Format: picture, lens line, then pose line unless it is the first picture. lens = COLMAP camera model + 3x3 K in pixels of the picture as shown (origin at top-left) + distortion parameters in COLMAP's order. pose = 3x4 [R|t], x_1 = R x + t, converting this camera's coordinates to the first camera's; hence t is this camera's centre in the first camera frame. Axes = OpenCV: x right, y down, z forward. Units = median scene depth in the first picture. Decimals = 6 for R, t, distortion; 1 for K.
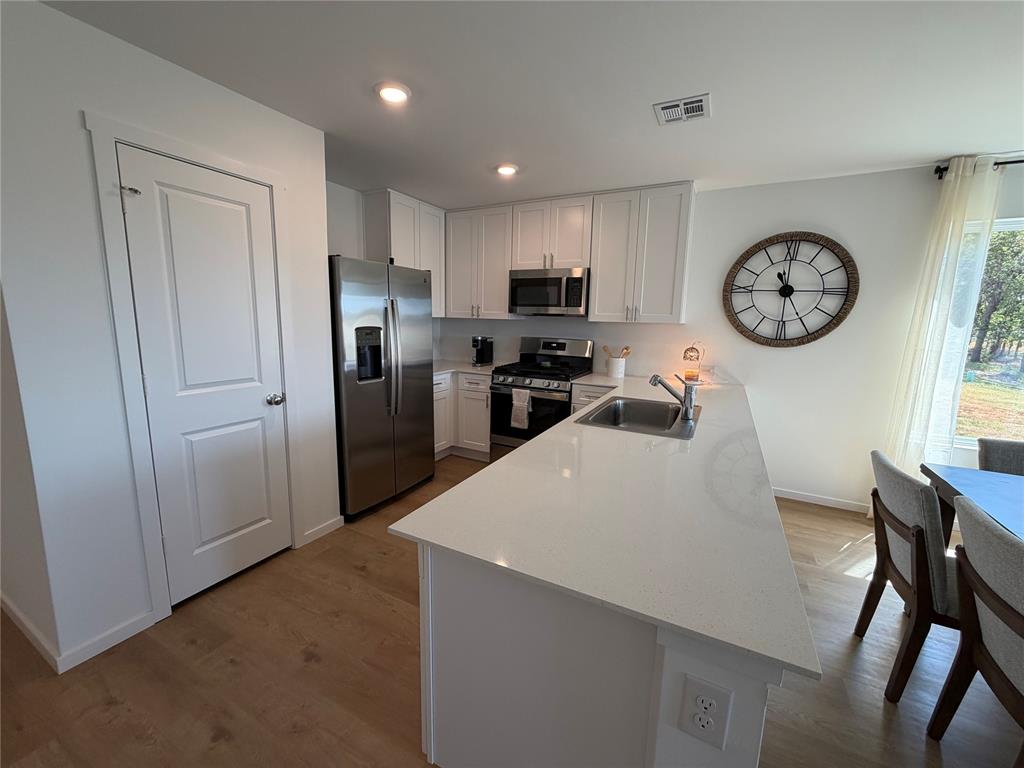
lens RADIAL K [[407.9, 0, 512.5], [0, 407.9, 383.3], [0, 0, 1]] dist [-0.000624, 0.000517]
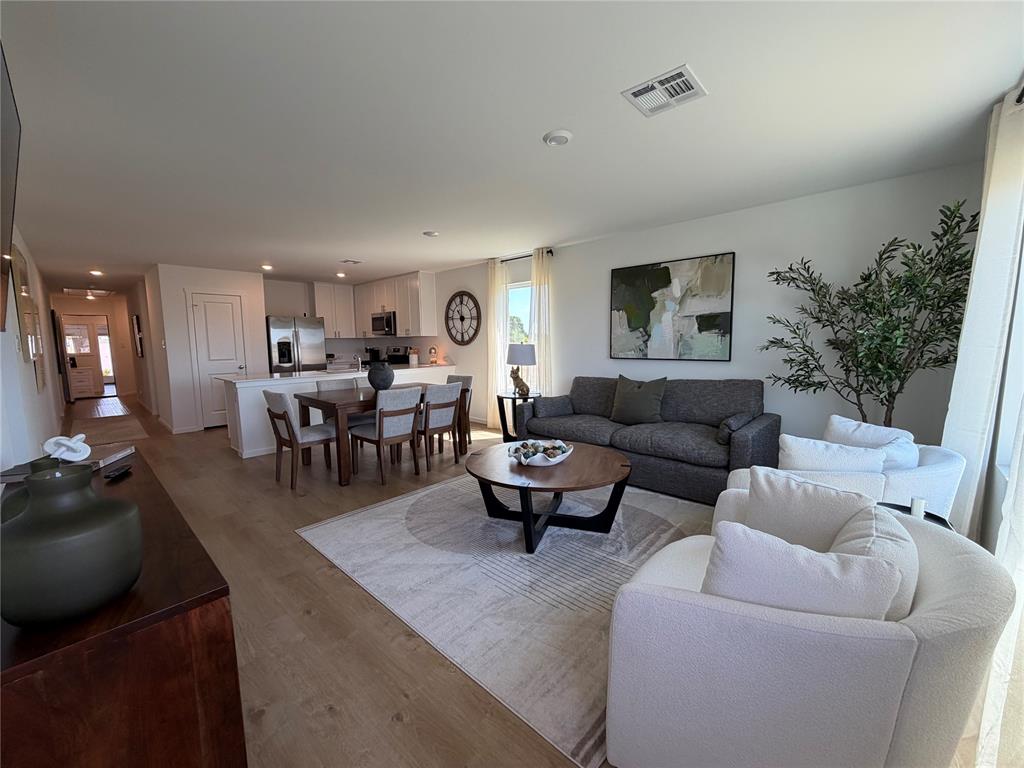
lens RADIAL K [[407.9, 0, 508.8], [0, 407.9, 383.8], [0, 0, 1]] dist [-0.000624, 0.000517]
pose [[0.963370, -0.008029, -0.268055, 1.509874], [-0.007647, 0.998323, -0.057386, 0.231478], [0.268066, 0.057334, 0.961693, -0.949555]]
